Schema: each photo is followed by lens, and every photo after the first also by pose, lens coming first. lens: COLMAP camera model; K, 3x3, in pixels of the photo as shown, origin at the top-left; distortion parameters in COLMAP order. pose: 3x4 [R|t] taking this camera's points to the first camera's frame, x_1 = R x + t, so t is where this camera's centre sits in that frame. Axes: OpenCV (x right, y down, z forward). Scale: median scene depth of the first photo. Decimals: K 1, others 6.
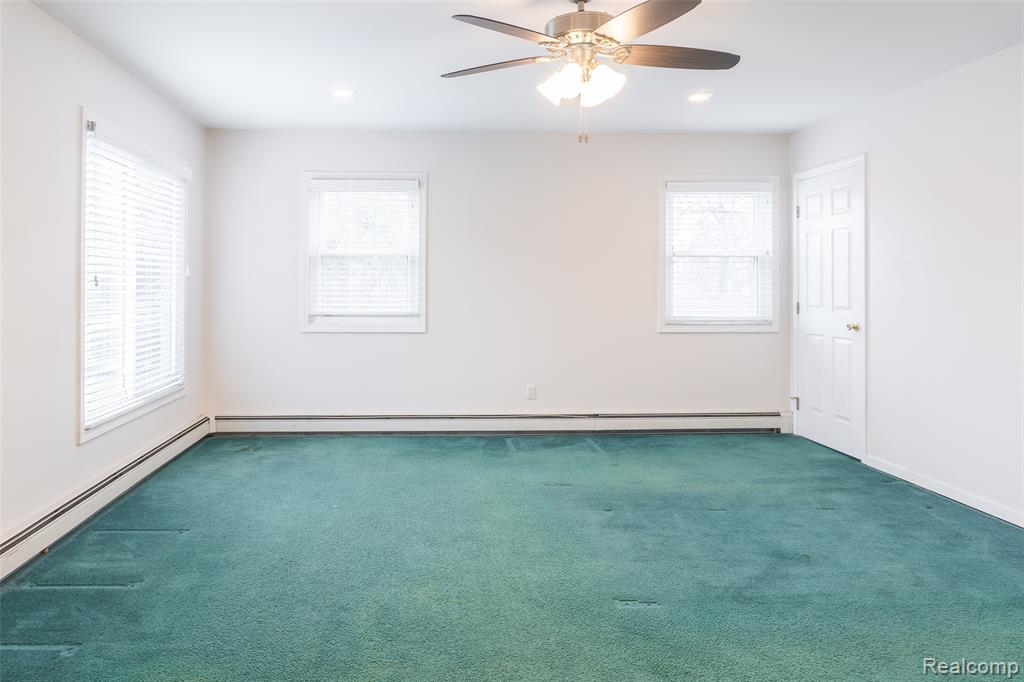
lens RADIAL K [[702.2, 0, 512.1], [0, 702.2, 316.8], [0, 0, 1]] dist [-0.017524, -0.000301]
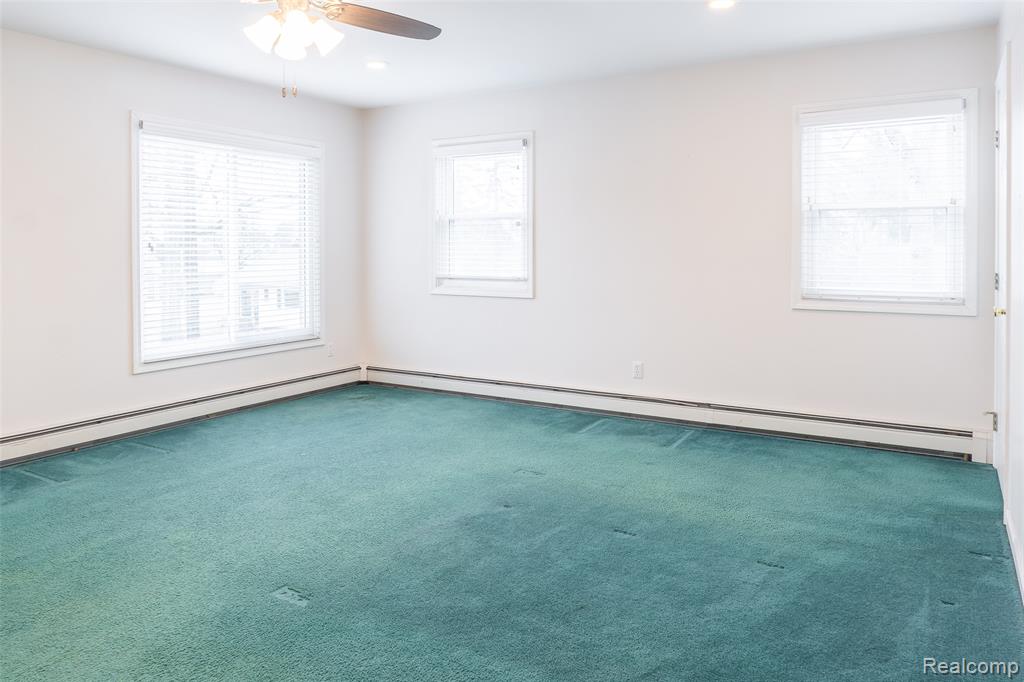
lens RADIAL K [[737.4, 0, 571.6], [0, 737.4, 301.3], [0, 0, 1]] dist [-0.017760, -0.005216]
pose [[0.834132, 0.036964, -0.550324, 0.475836], [-0.021659, 0.999177, 0.034285, -0.009250], [0.551139, -0.016679, 0.834247, 0.190300]]
